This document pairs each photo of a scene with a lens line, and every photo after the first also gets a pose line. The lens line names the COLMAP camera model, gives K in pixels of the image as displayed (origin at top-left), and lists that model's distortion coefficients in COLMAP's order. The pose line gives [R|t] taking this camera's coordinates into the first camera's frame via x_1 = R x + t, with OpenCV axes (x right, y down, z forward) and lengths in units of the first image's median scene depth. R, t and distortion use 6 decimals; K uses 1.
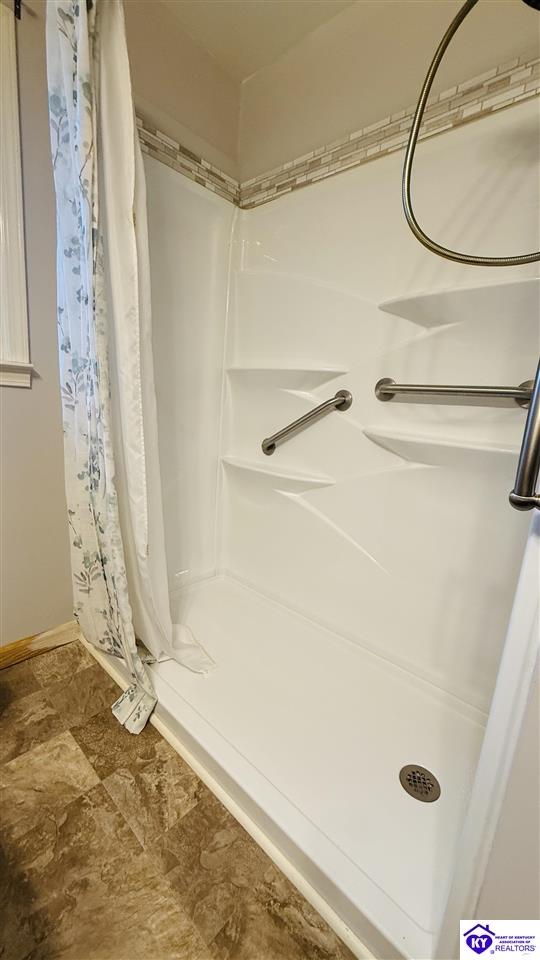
lens RADIAL K [[382.7, 0, 270.4], [0, 382.7, 480.3], [0, 0, 1]] dist [0.000814, 0.000189]
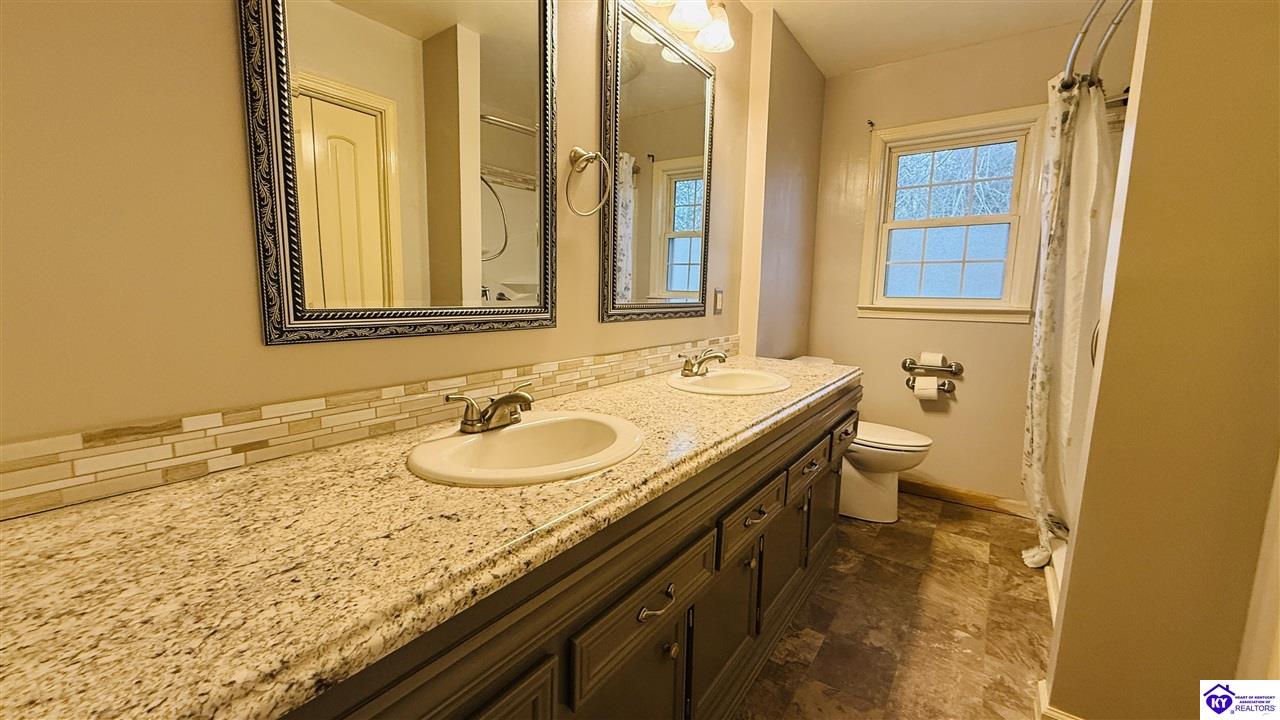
lens RADIAL K [[510.3, 0, 639.6], [0, 510.3, 360.8], [0, 0, 1]] dist [0.000814, 0.000189]
pose [[0.130031, 0.062386, -0.989545, 1.268991], [-0.202395, 0.978675, 0.035105, 0.148447], [0.970633, 0.195714, 0.139884, -0.791430]]
